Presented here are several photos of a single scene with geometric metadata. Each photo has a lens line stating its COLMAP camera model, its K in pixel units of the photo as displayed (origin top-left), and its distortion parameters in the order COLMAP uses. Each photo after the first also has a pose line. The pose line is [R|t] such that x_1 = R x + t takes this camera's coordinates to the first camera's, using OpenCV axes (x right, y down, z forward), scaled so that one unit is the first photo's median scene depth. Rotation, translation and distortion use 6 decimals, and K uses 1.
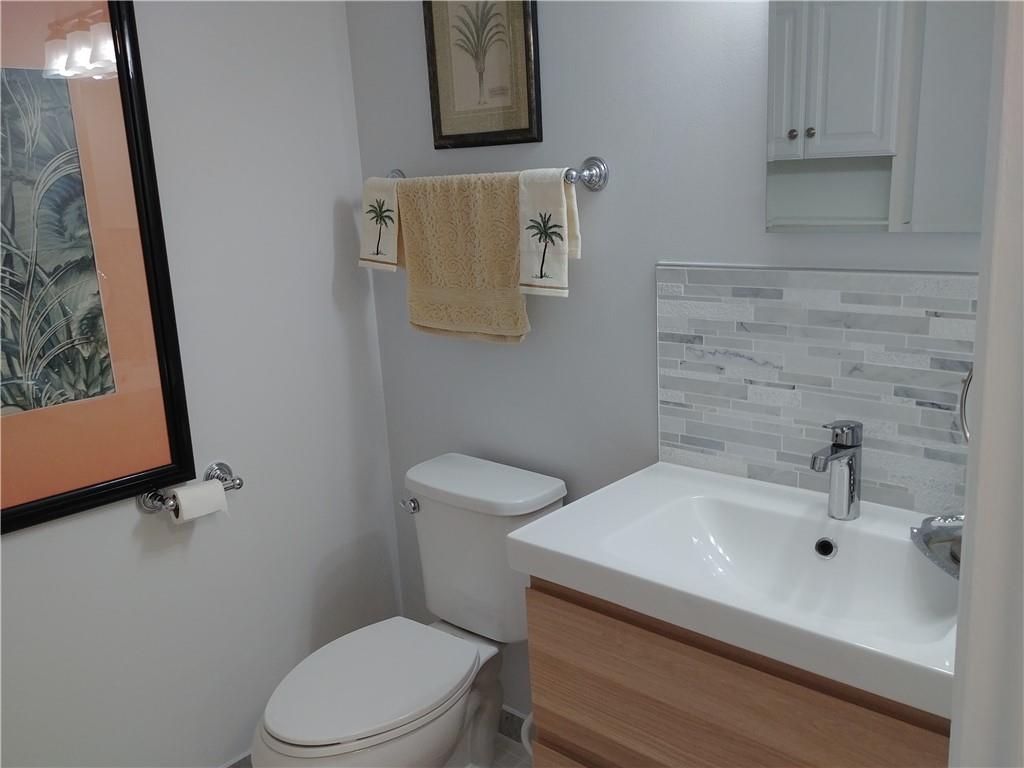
lens RADIAL K [[901.2, 0, 512.5], [0, 901.2, 382.9], [0, 0, 1]] dist [0.123284, -0.169018]
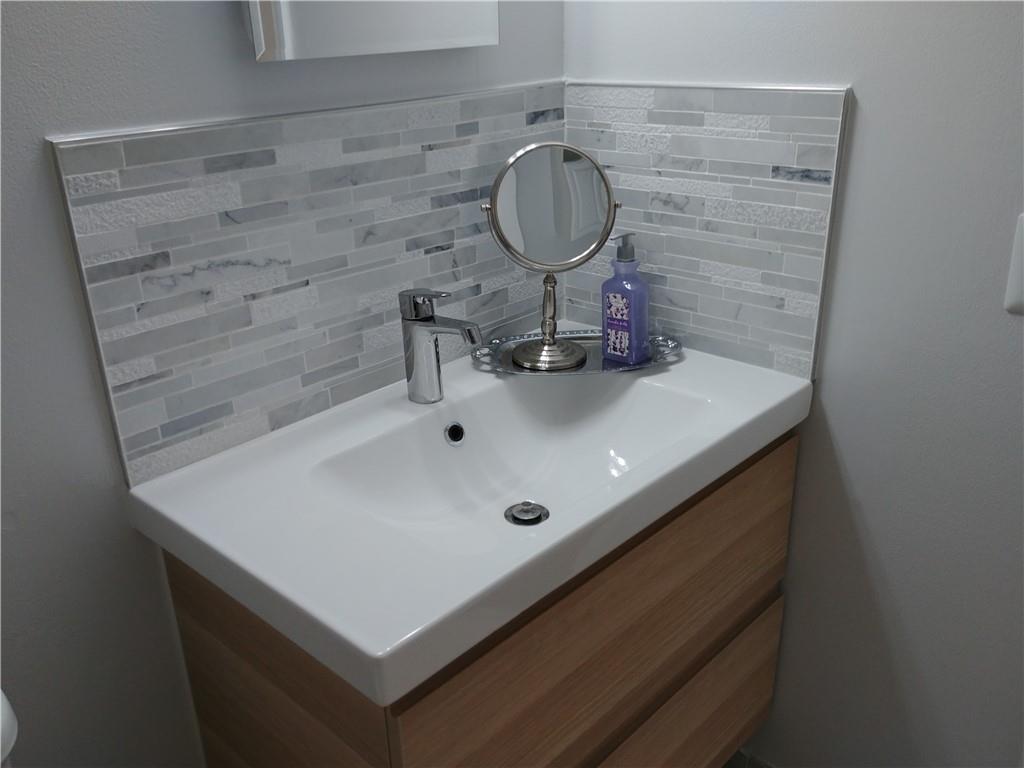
lens RADIAL K [[901.2, 0, 512.7], [0, 901.2, 384.9], [0, 0, 1]] dist [0.123284, -0.169018]
pose [[0.025863, -0.344914, 0.938278, -0.400416], [0.249905, 0.911021, 0.328006, -0.117336], [-0.967925, 0.225997, 0.109758, 0.759290]]
